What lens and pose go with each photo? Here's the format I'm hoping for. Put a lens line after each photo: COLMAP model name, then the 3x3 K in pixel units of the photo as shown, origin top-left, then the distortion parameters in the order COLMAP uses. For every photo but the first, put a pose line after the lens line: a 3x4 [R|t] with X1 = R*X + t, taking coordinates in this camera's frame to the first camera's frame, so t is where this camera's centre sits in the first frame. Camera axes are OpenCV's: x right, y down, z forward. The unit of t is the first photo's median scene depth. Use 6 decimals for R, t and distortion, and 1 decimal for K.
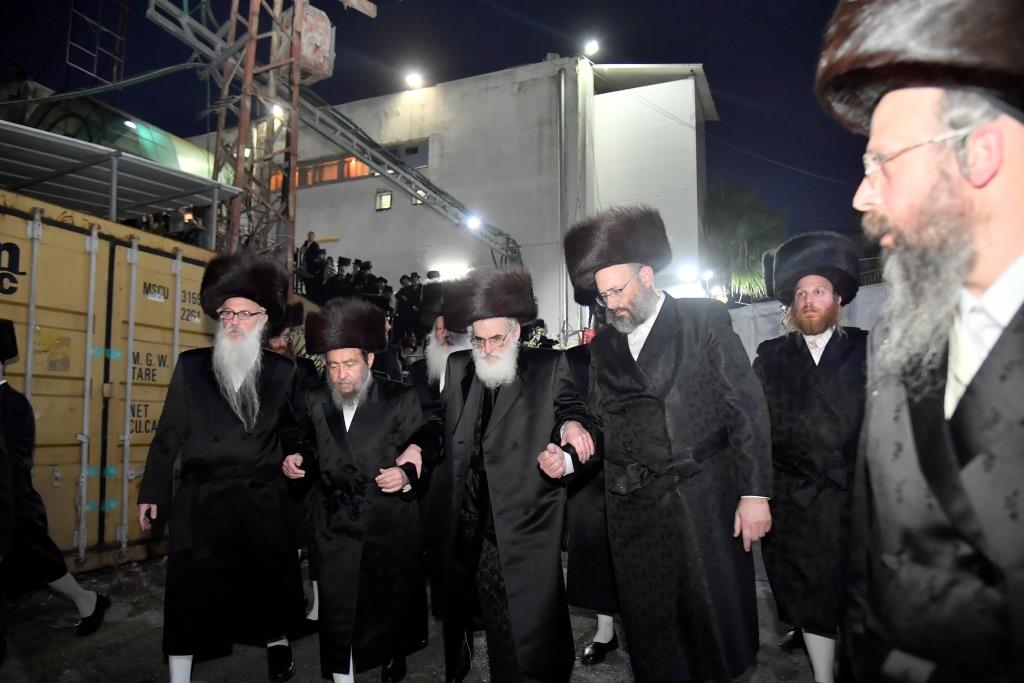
lens RADIAL K [[725.7, 0, 509.8], [0, 725.7, 344.6], [0, 0, 1]] dist [-0.002281, -0.001481]
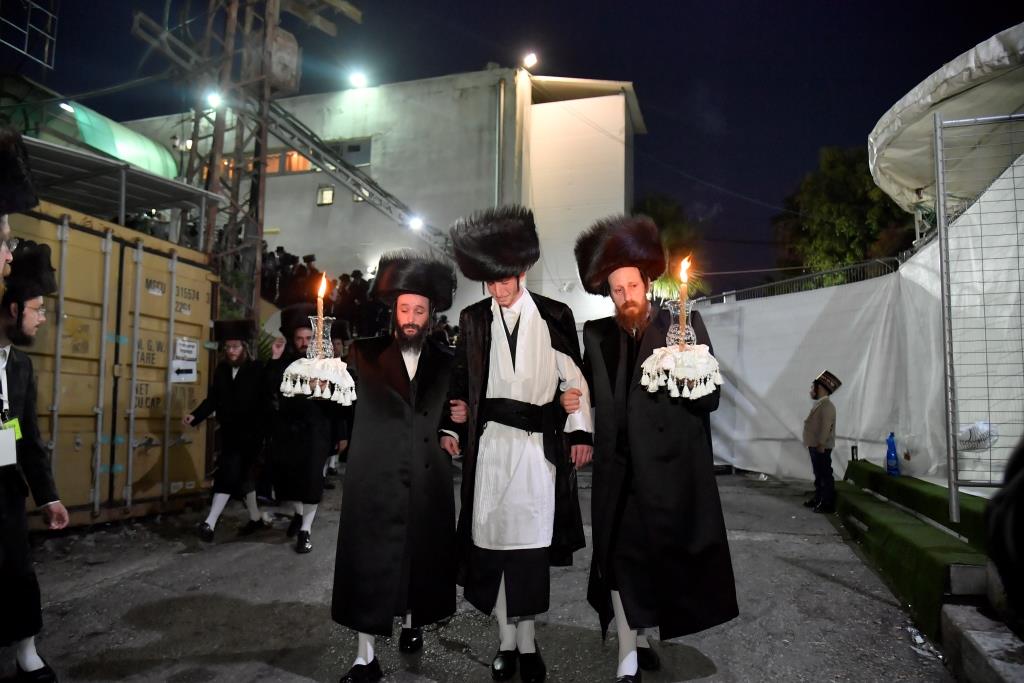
lens RADIAL K [[725.7, 0, 514.2], [0, 725.7, 341.1], [0, 0, 1]] dist [-0.002281, -0.001481]
pose [[0.994364, 0.025914, 0.102806, -0.022687], [-0.026105, 0.999659, 0.000518, -0.001236], [-0.102757, -0.003198, 0.994701, -0.134508]]
